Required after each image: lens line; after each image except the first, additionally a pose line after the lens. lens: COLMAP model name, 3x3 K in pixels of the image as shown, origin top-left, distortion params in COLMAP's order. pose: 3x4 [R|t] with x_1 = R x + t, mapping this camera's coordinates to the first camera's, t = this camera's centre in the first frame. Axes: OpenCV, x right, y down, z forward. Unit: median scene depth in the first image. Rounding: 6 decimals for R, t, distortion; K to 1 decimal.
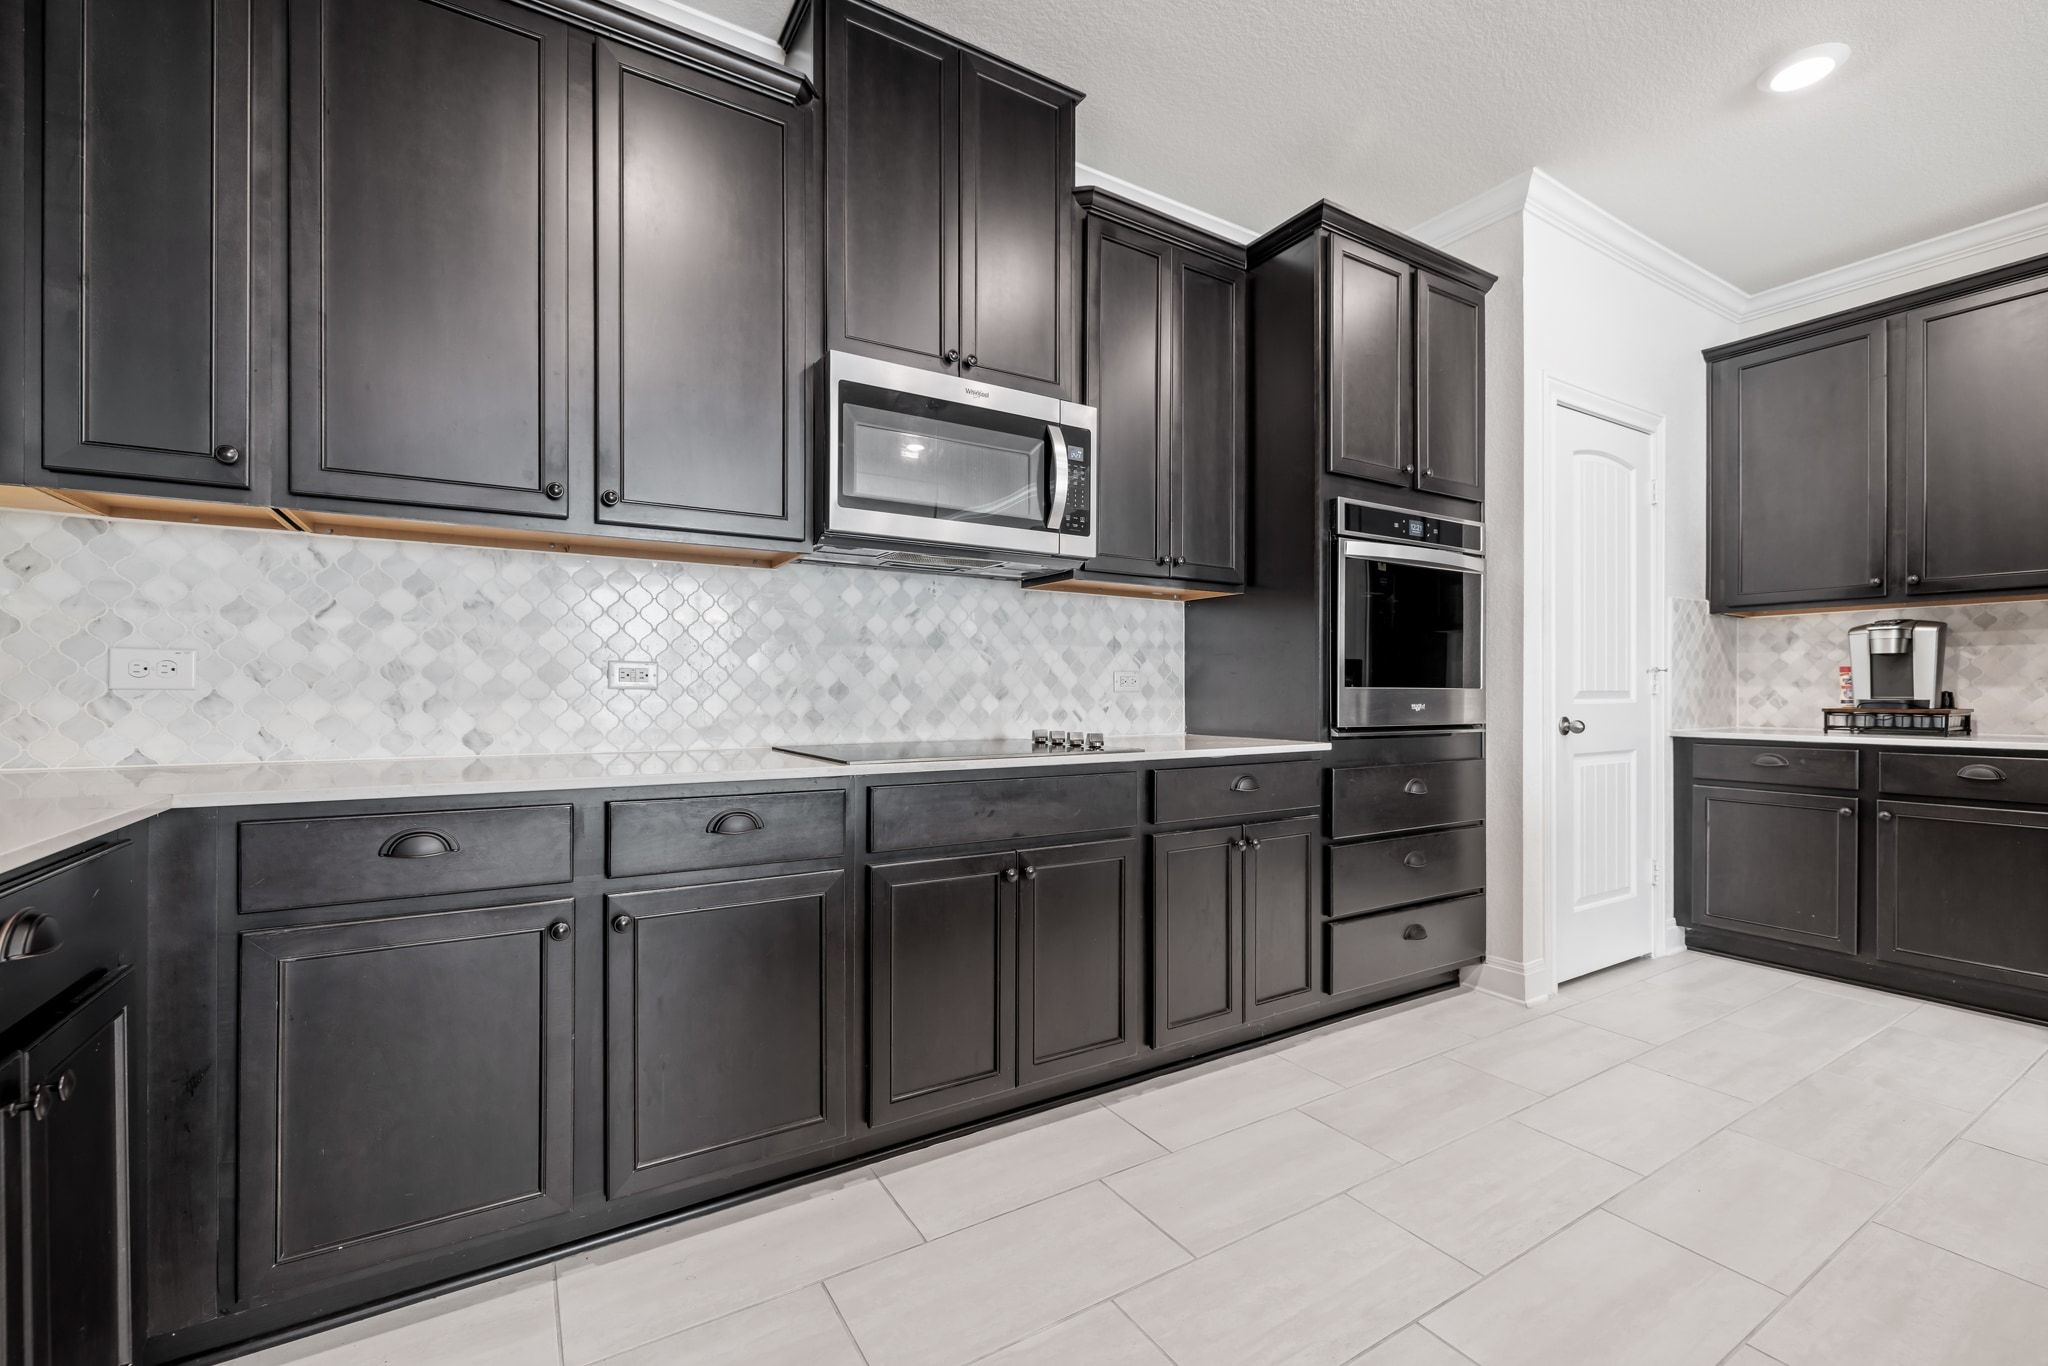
lens RADIAL K [[858.6, 0, 1022.3], [0, 858.6, 698.1], [0, 0, 1]] dist [-0.003363, -0.000536]
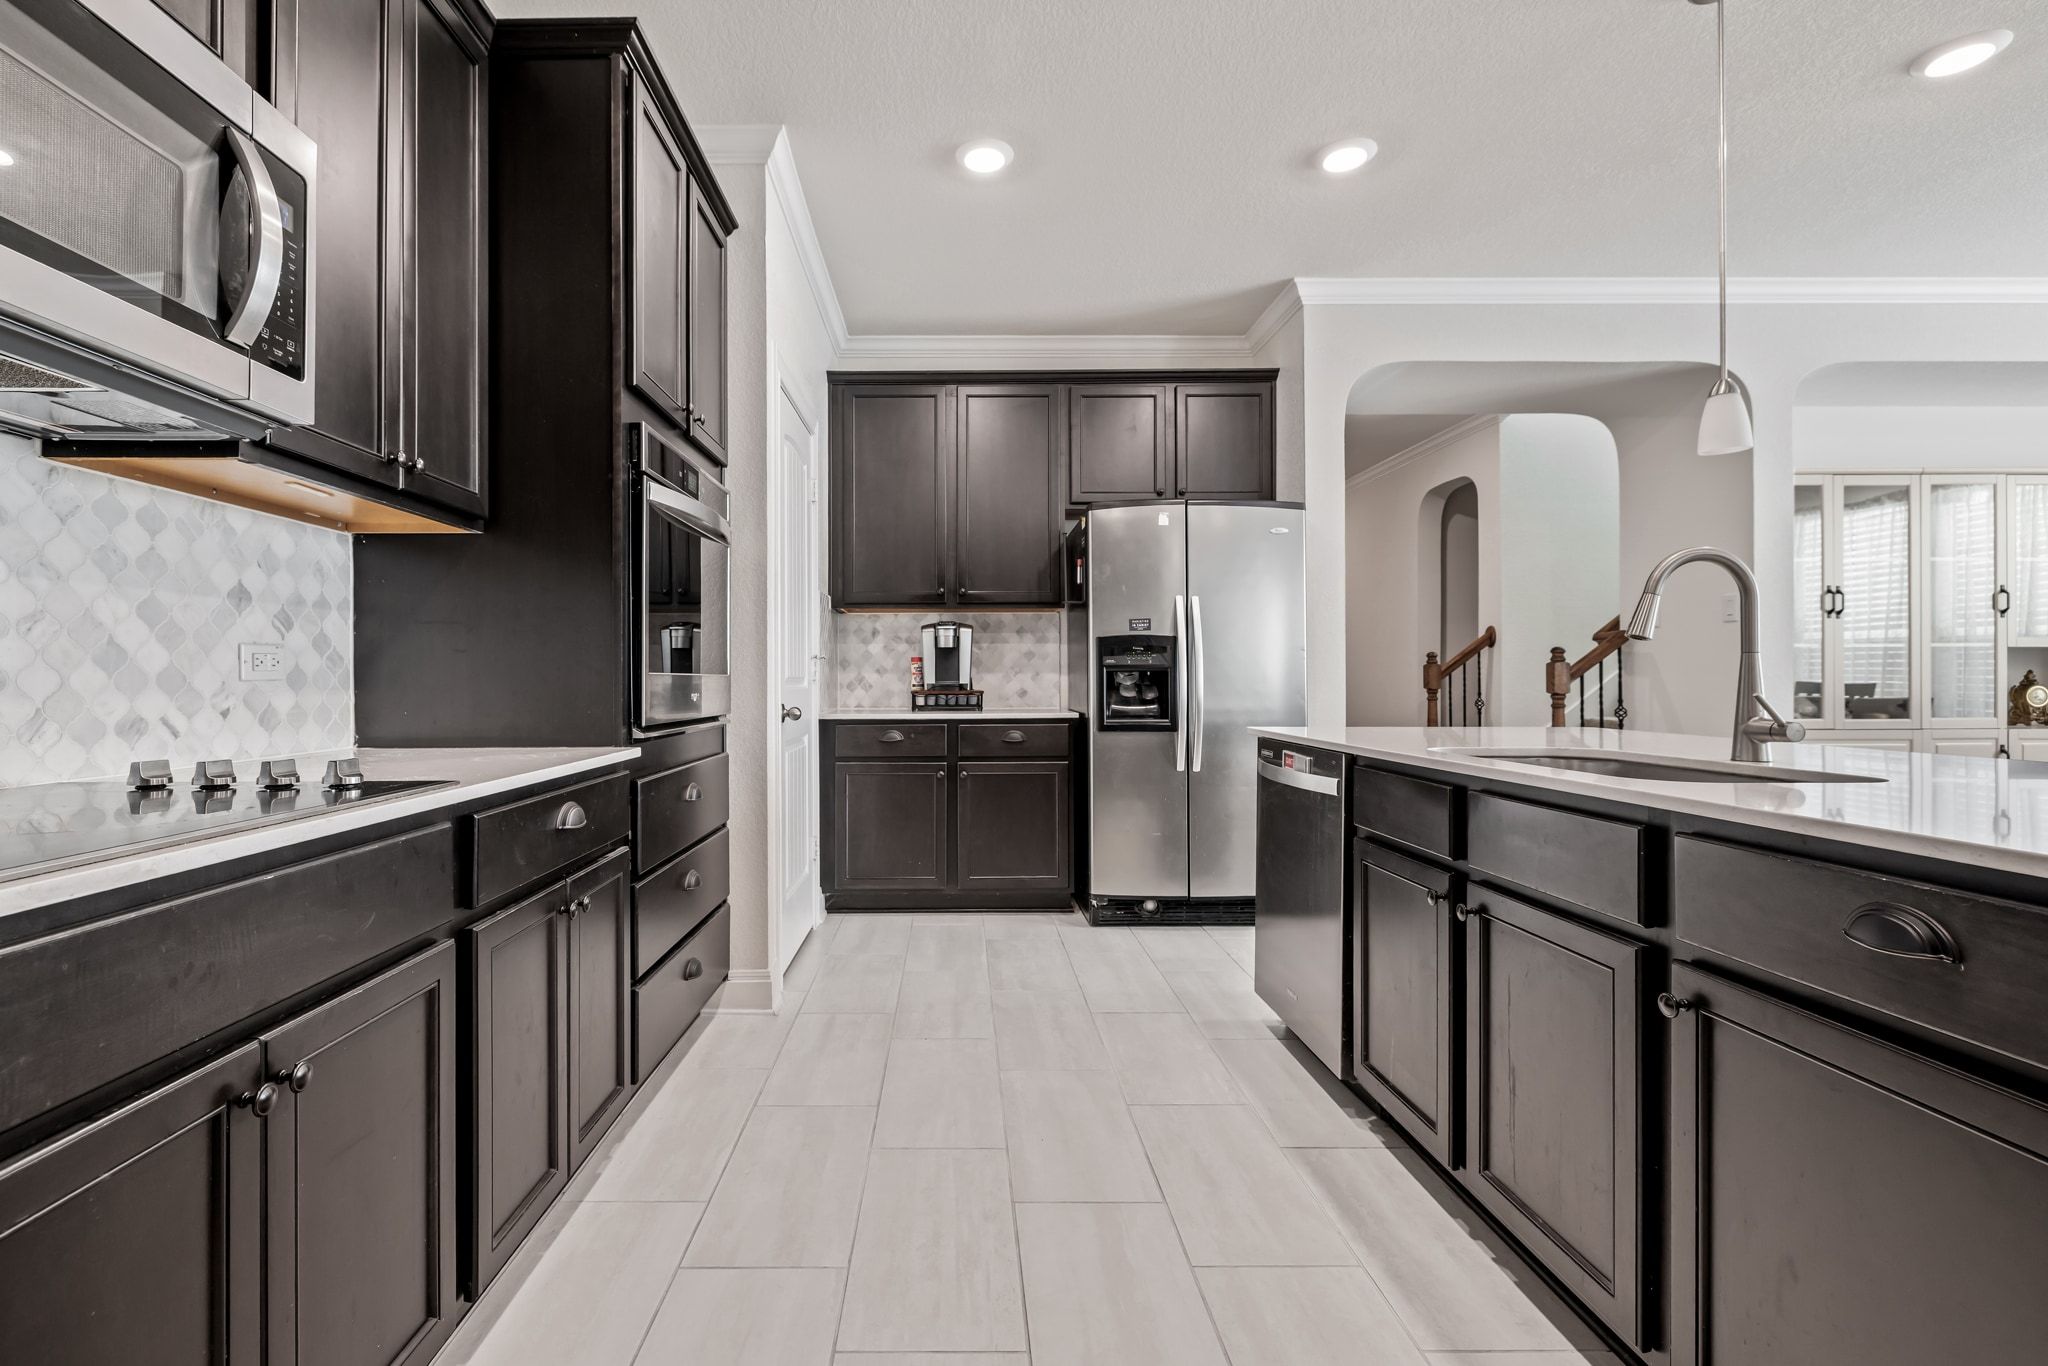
lens RADIAL K [[912.0, 0, 1023.9], [0, 912.0, 672.2], [0, 0, 1]] dist [0.000729, 0.000635]
pose [[0.523441, 0.002415, 0.852058, -0.134393], [0.010666, 0.999899, -0.009386, -0.001916], [-0.851995, 0.014001, 0.523363, 0.275927]]
